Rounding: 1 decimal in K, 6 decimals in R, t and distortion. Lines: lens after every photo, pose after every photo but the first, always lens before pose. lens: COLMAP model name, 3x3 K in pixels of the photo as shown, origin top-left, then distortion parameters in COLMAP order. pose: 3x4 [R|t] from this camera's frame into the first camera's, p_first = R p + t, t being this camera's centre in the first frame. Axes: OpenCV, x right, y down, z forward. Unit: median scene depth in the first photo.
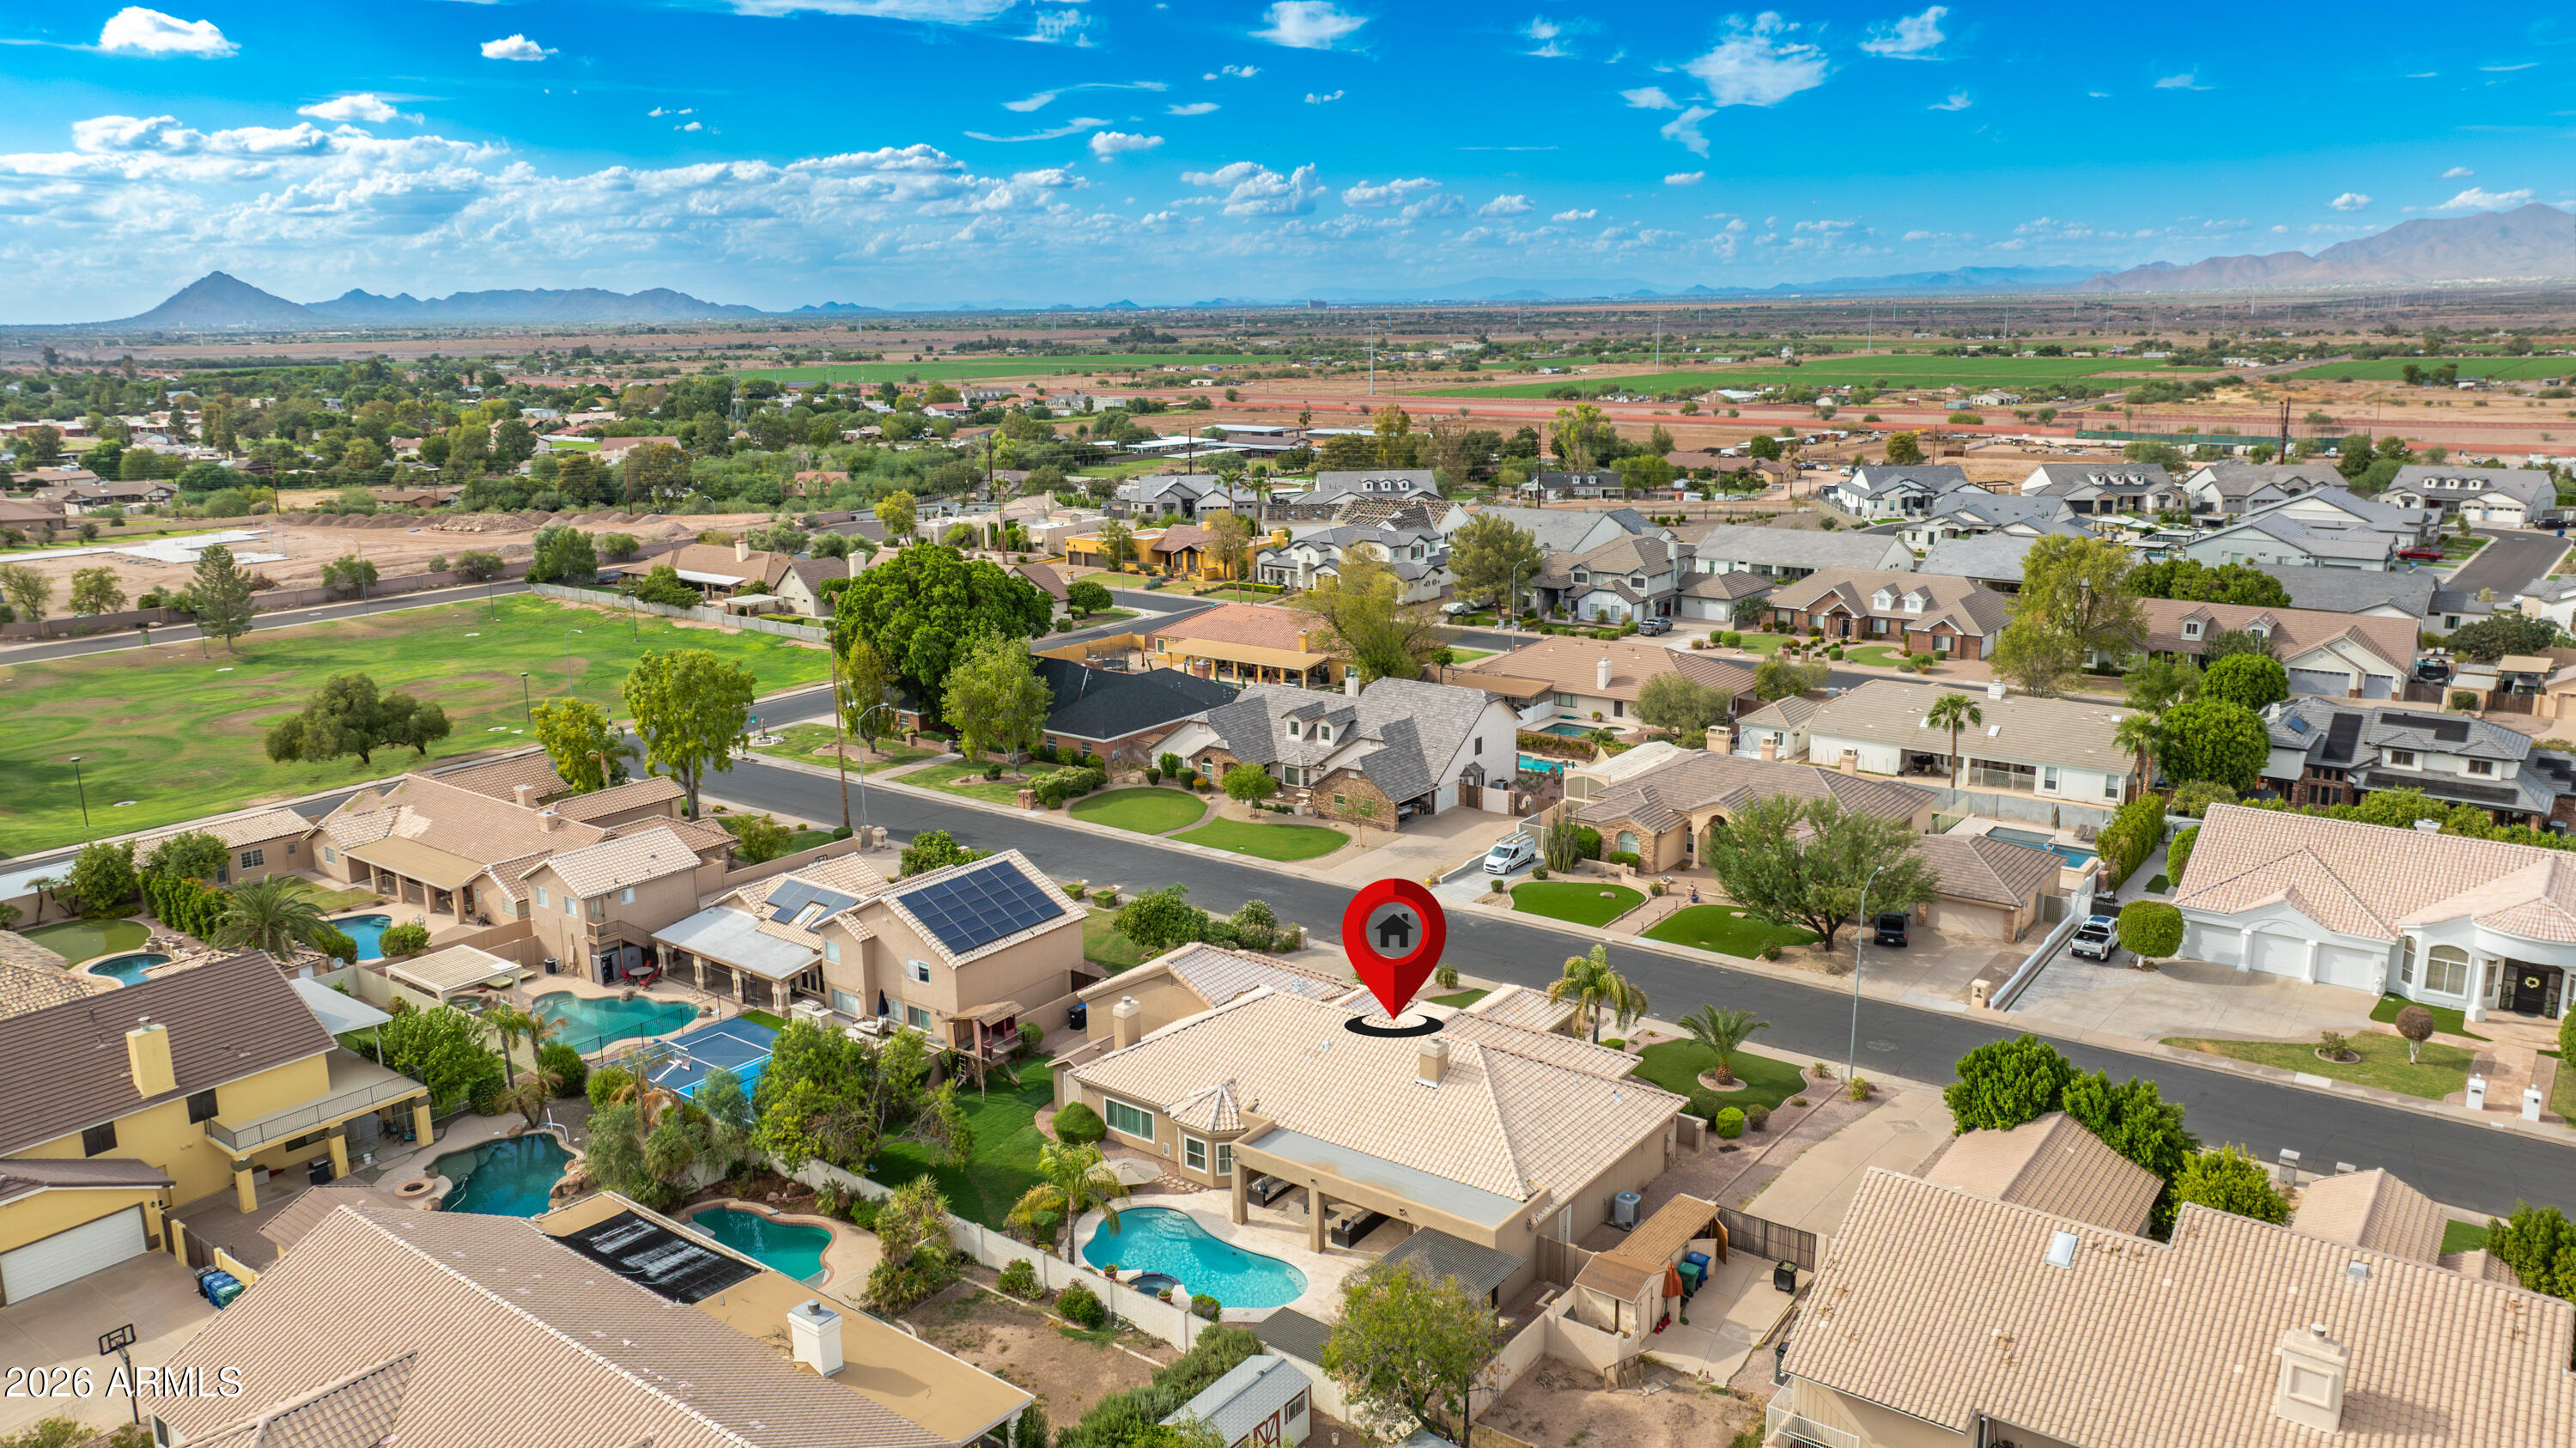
lens RADIAL K [[1795.7, 0, 1283.9], [0, 1795.7, 763.1], [0, 0, 1]] dist [-0.009241, -0.001188]
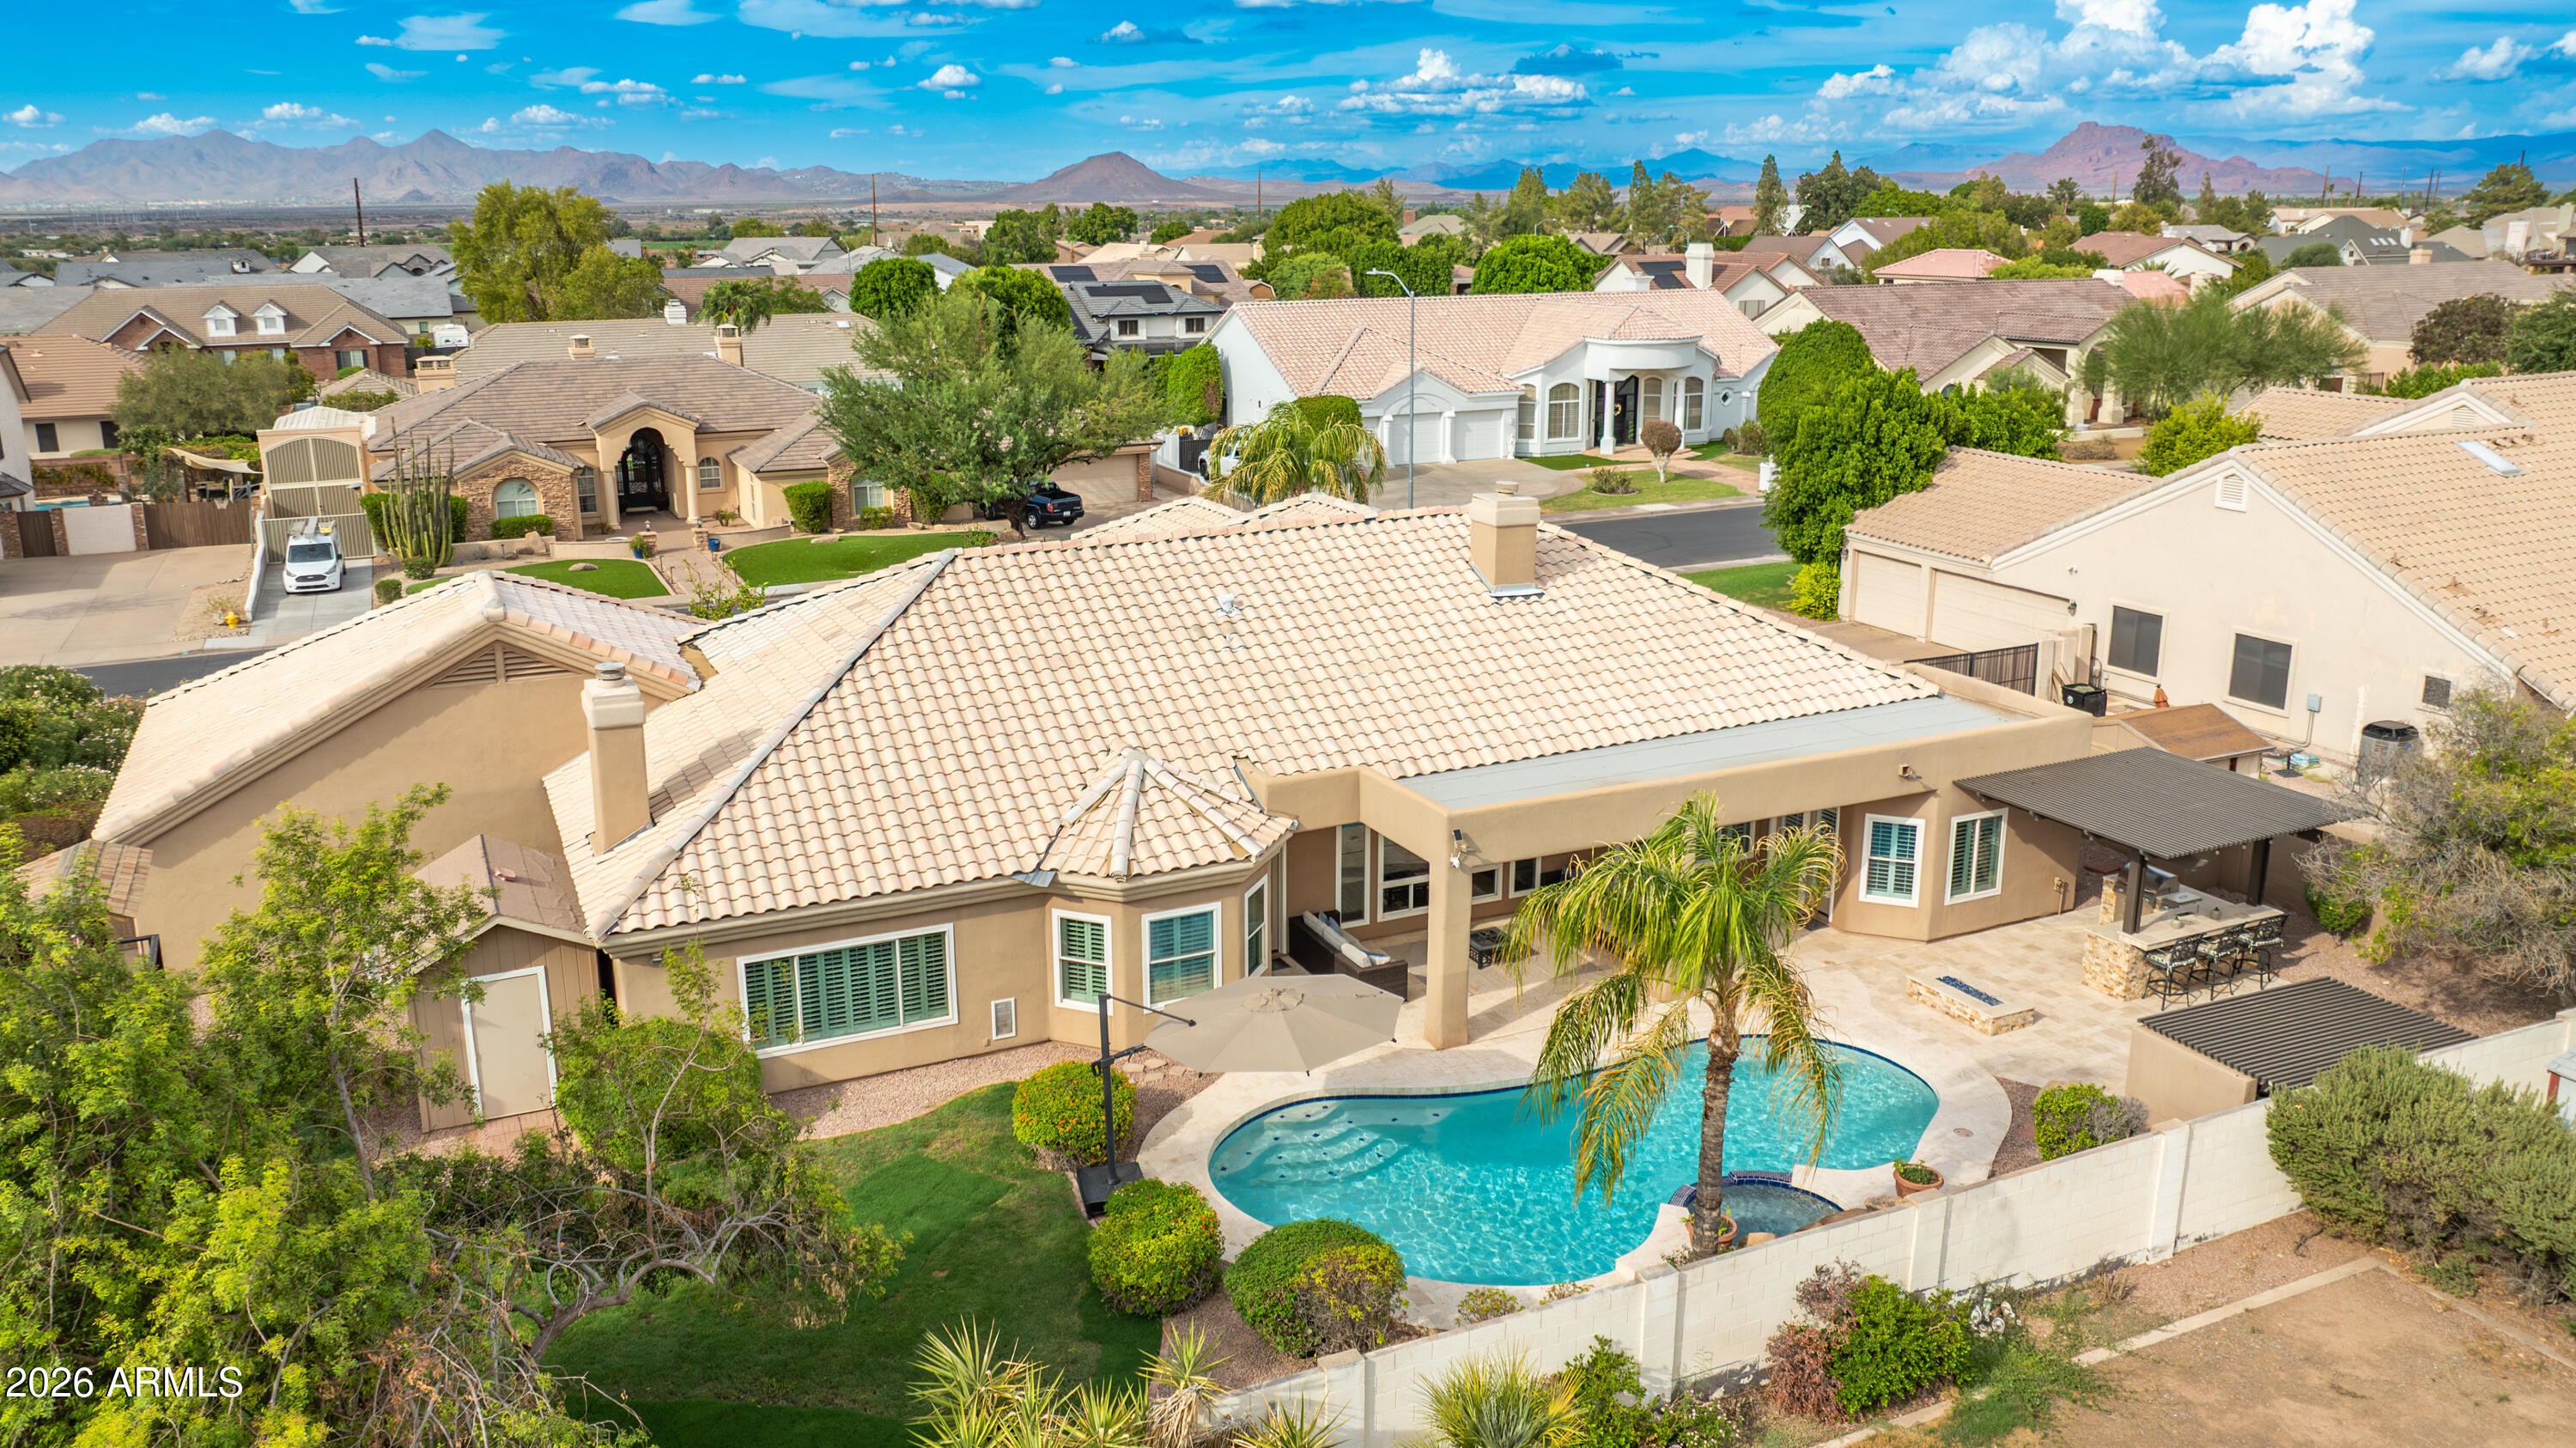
lens RADIAL K [[1901.4, 0, 1233.3], [0, 1901.4, 707.8], [0, 0, 1]] dist [-0.020110, 0.007307]
pose [[0.480062, -0.212139, 0.851198, -0.264999], [0.216437, 0.968965, 0.119423, 0.103043], [-0.850115, 0.126900, 0.511078, 0.628704]]
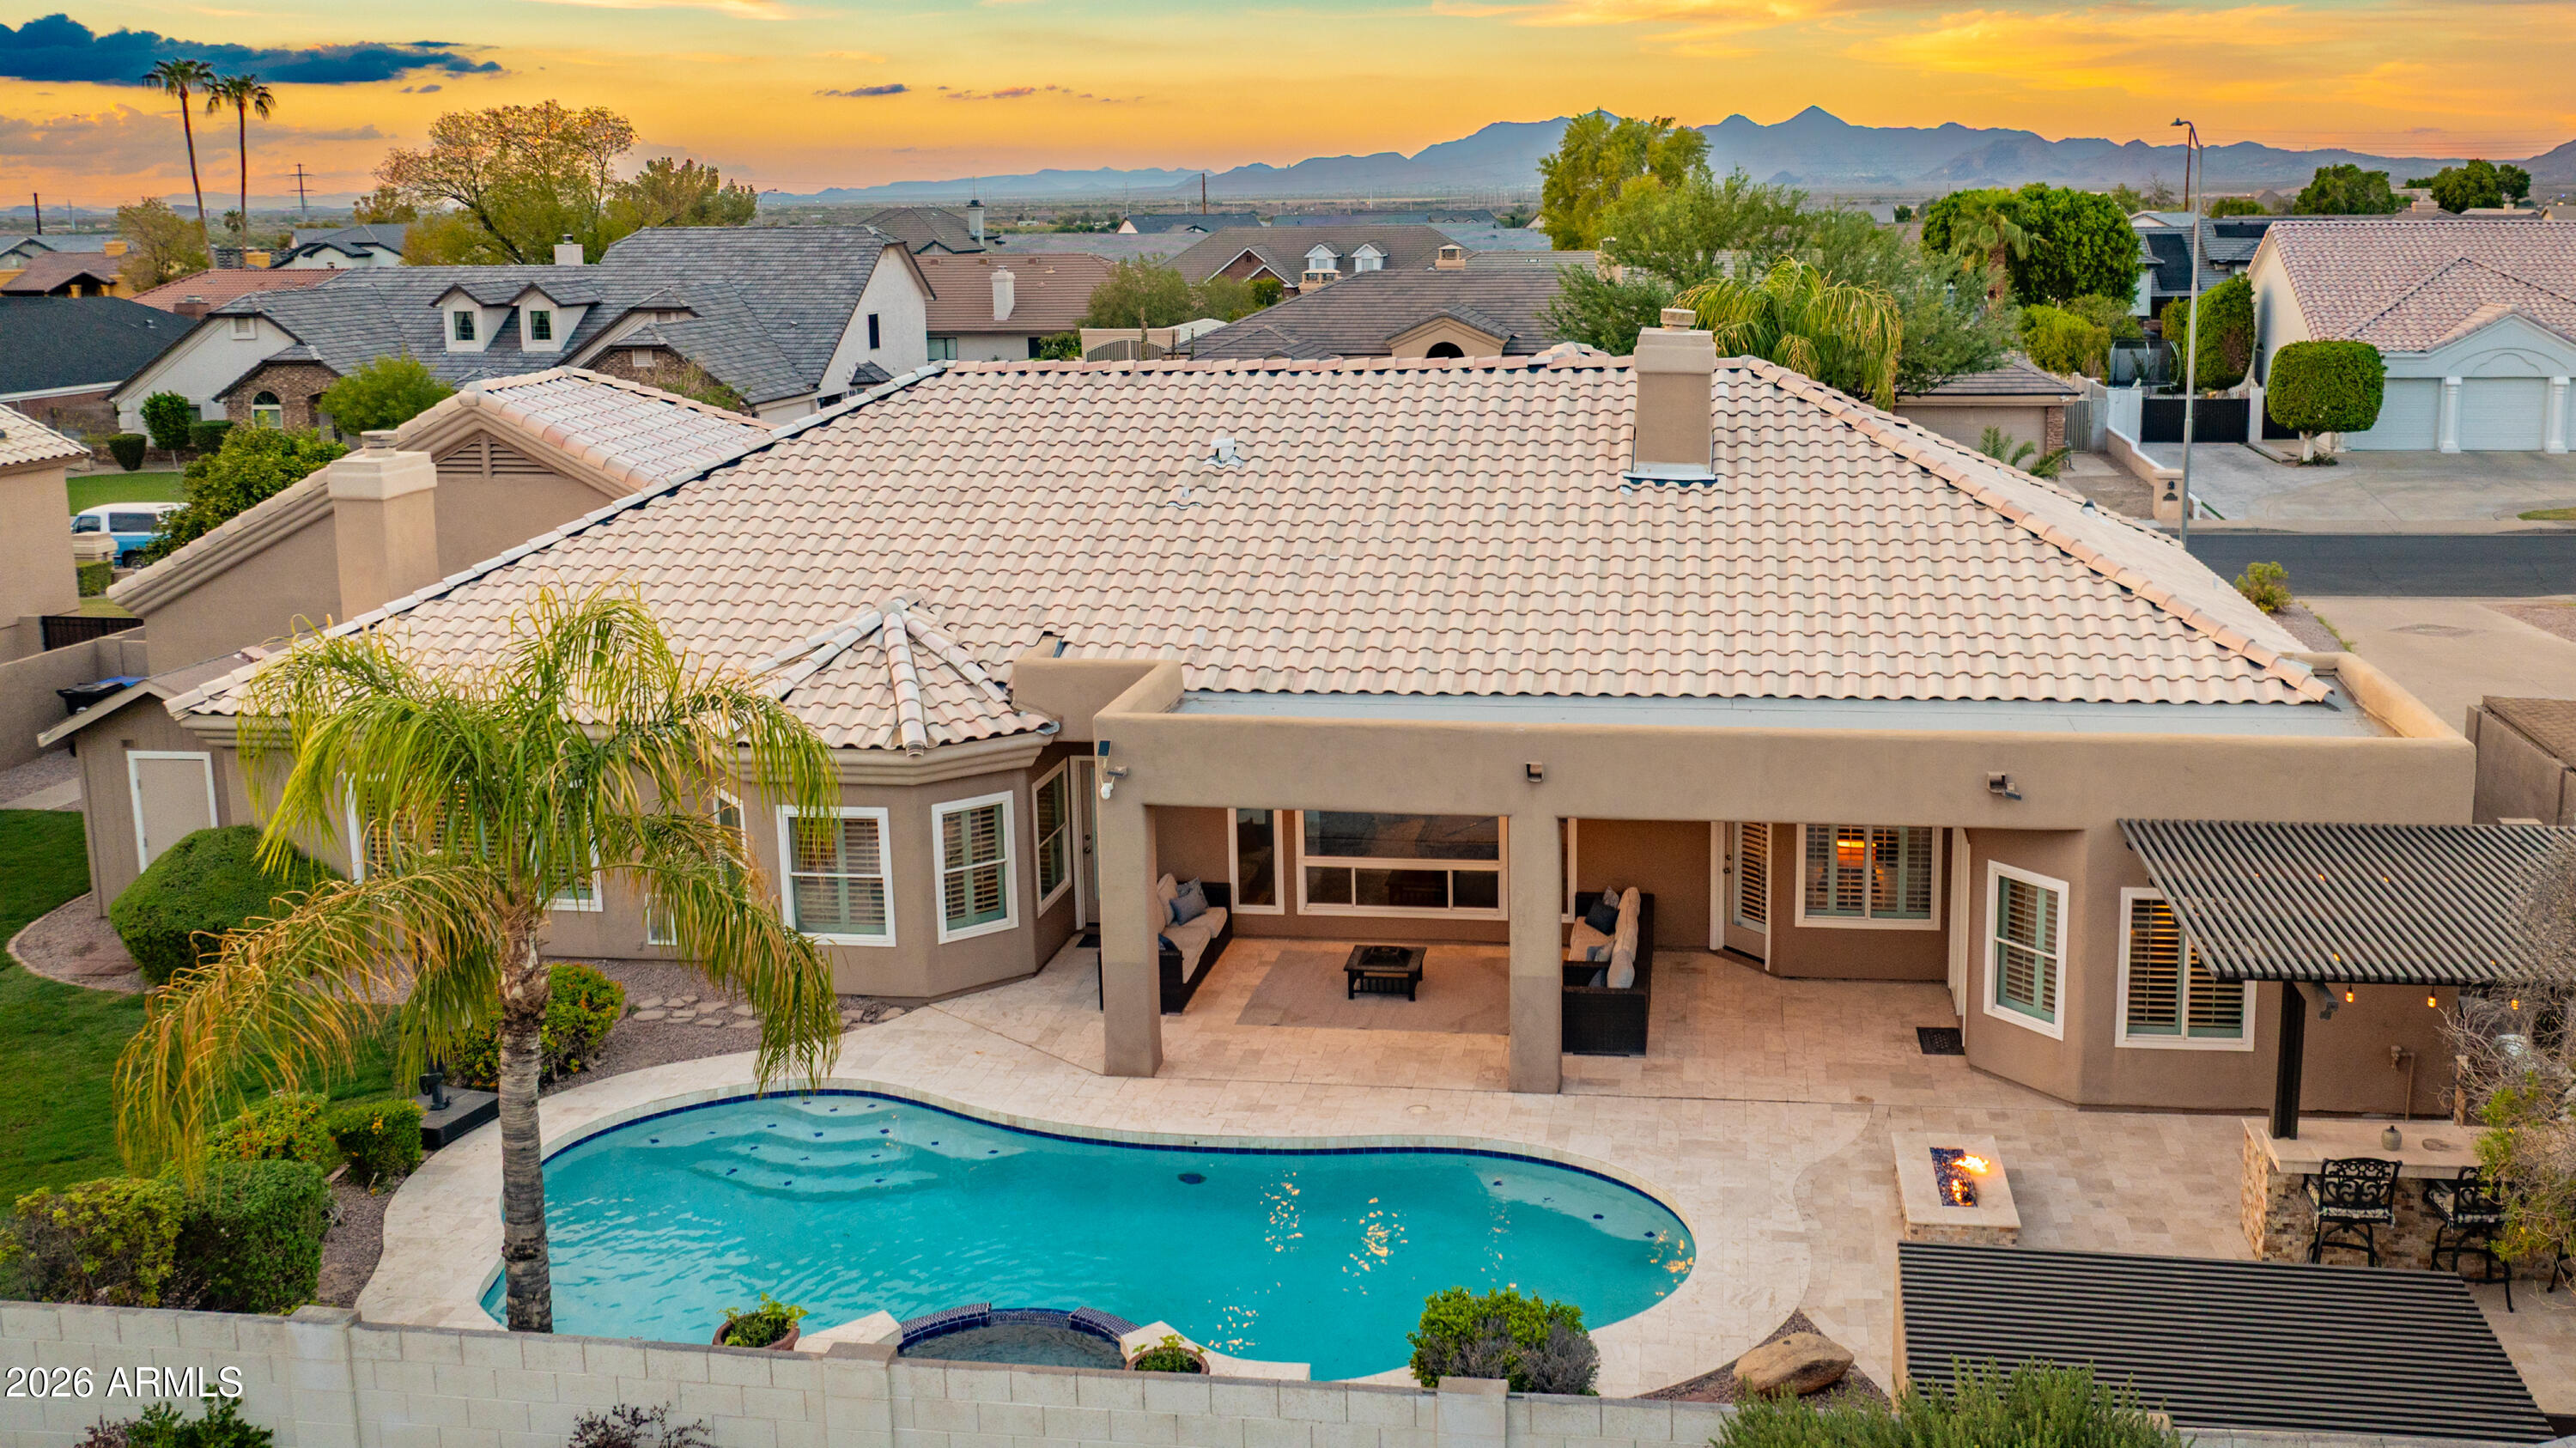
lens RADIAL K [[2263.7, 0, 1424.5], [0, 2263.7, 618.2], [0, 0, 1]] dist [-0.015217, -0.019446]
pose [[0.869757, -0.080981, 0.486790, -0.099358], [0.116722, 0.992212, -0.043488, 0.160882], [-0.479477, 0.094643, 0.872436, 0.537983]]
